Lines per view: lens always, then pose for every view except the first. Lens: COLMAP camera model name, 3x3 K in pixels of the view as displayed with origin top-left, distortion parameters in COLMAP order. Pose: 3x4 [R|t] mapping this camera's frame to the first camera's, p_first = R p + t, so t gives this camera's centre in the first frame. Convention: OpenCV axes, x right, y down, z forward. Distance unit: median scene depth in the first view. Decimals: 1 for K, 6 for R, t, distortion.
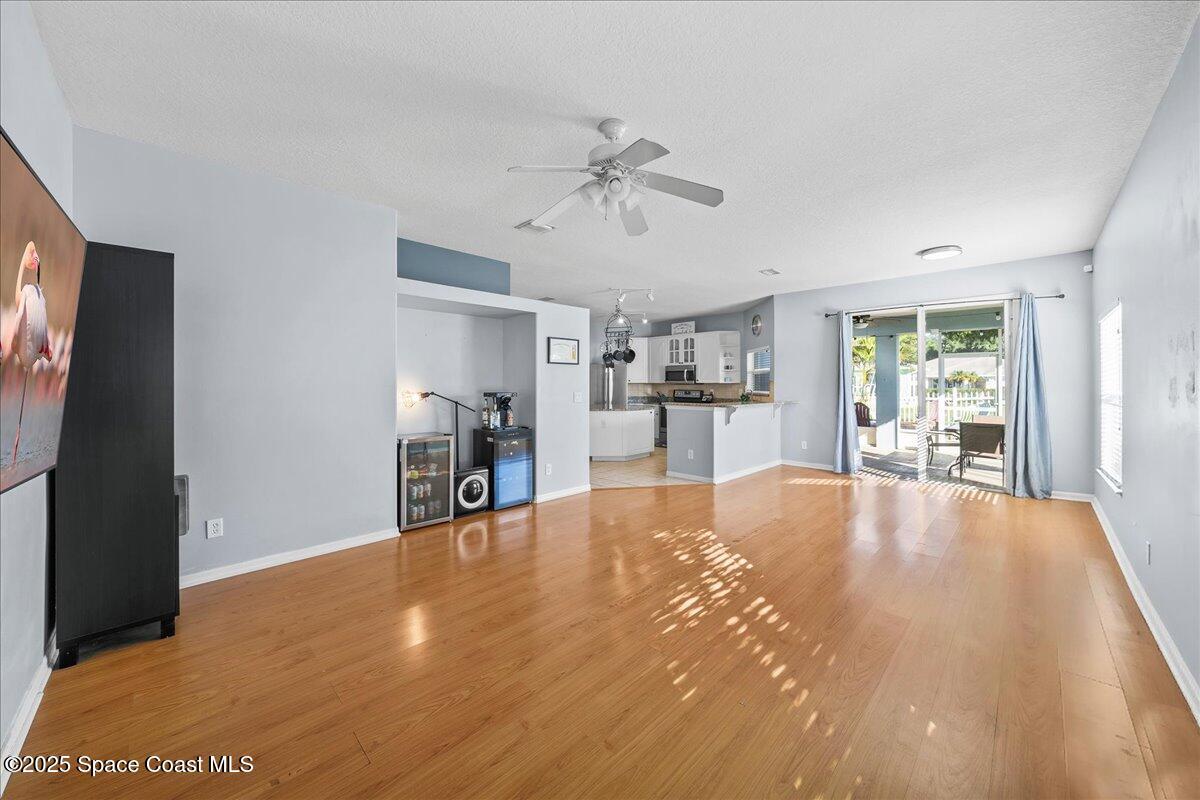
lens RADIAL K [[424.0, 0, 597.2], [0, 424.0, 385.6], [0, 0, 1]] dist [-0.000675, 0.000064]
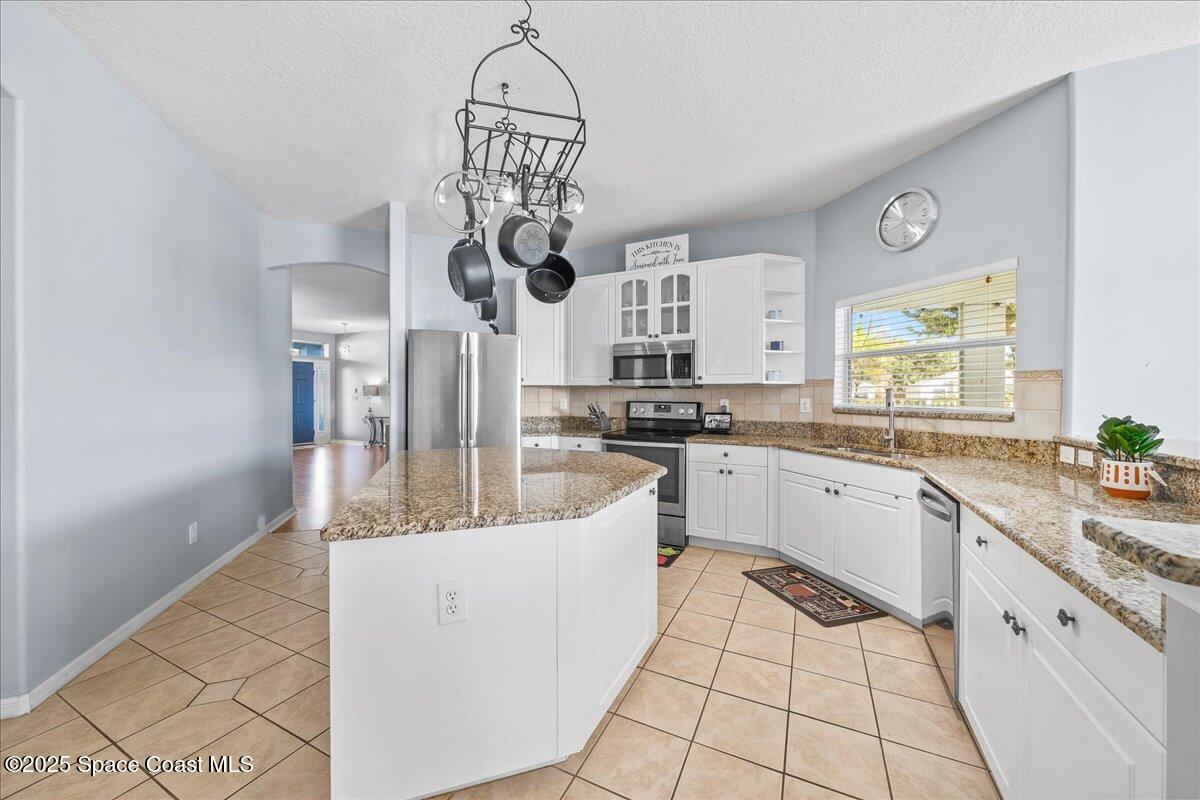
lens RADIAL K [[431.3, 0, 603.0], [0, 431.3, 385.0], [0, 0, 1]] dist [0.000622, 0.000091]
pose [[0.946472, 0.005042, 0.322746, 0.017439], [0.001798, 0.999780, -0.020891, 0.003030], [-0.322780, 0.020353, 0.946255, 0.631329]]
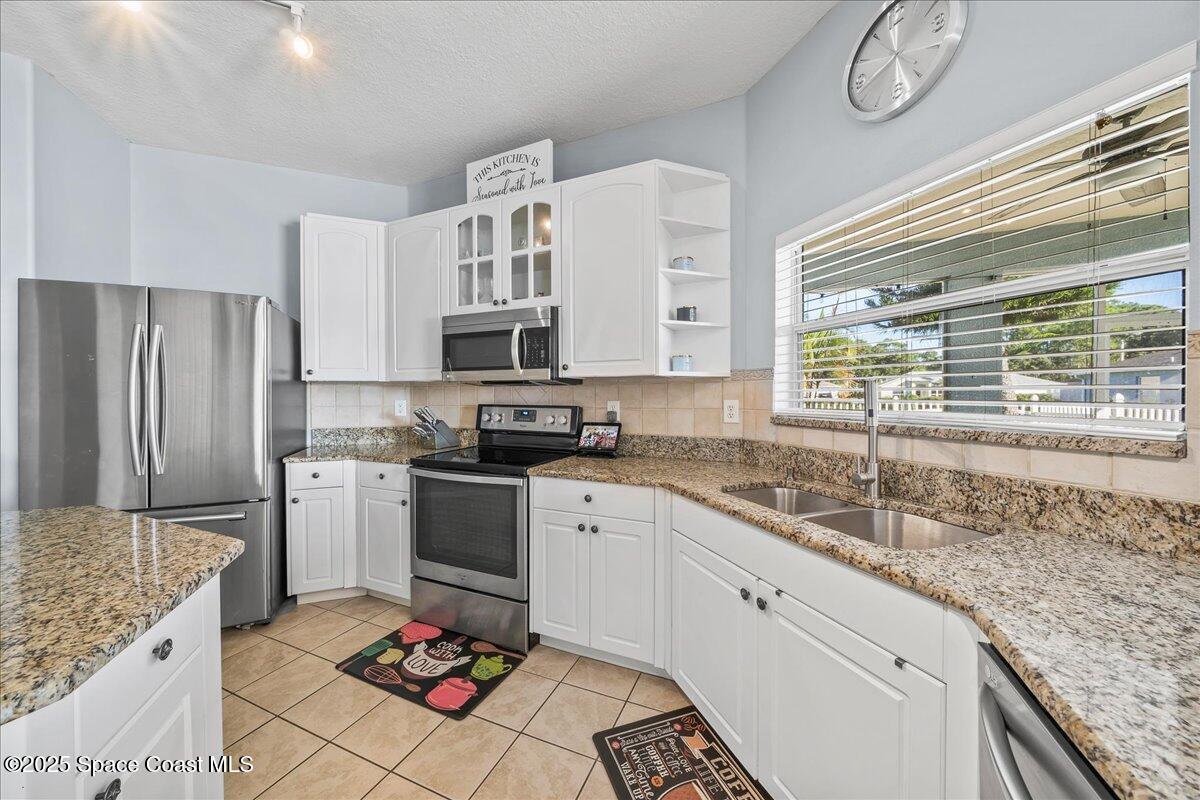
lens RADIAL K [[424.0, 0, 597.2], [0, 424.0, 385.6], [0, 0, 1]] dist [-0.000675, 0.000064]
pose [[0.931474, 0.002221, 0.363801, 0.161167], [0.005526, 0.999780, -0.020250, 0.003753], [-0.363766, 0.020873, 0.931257, 0.748548]]
